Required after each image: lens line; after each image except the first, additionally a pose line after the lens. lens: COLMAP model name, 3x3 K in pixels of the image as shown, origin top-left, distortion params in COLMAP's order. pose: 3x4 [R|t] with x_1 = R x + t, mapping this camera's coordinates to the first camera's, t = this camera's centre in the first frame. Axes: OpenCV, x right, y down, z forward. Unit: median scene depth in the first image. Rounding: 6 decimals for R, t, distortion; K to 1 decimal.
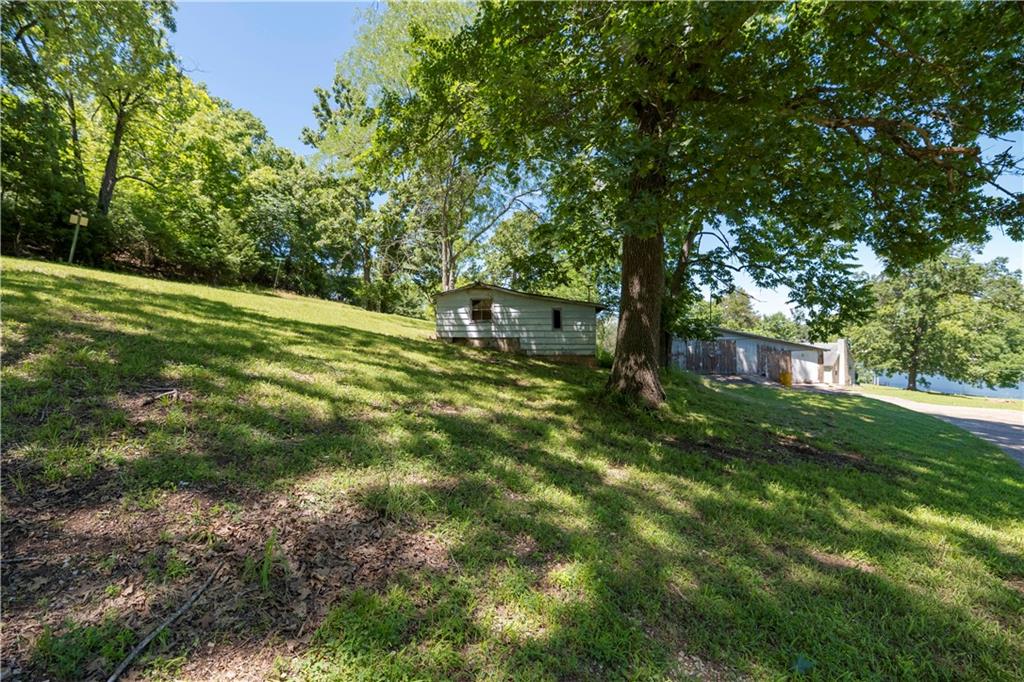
lens RADIAL K [[422.6, 0, 509.7], [0, 422.6, 342.4], [0, 0, 1]] dist [-0.004747, -0.000784]
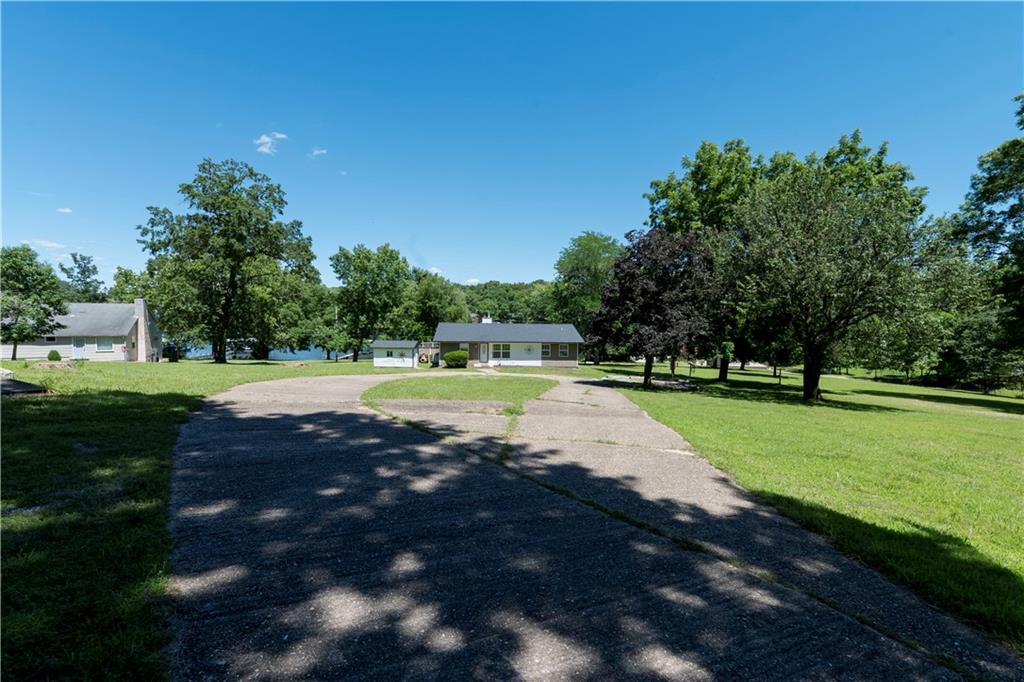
lens RADIAL K [[469.9, 0, 516.4], [0, 469.9, 342.2], [0, 0, 1]] dist [0.000472, -0.000061]
pose [[0.271490, -0.047916, 0.961248, 0.196957], [-0.011258, 0.998533, 0.052954, 0.018157], [-0.962375, -0.025198, 0.270552, 0.163773]]
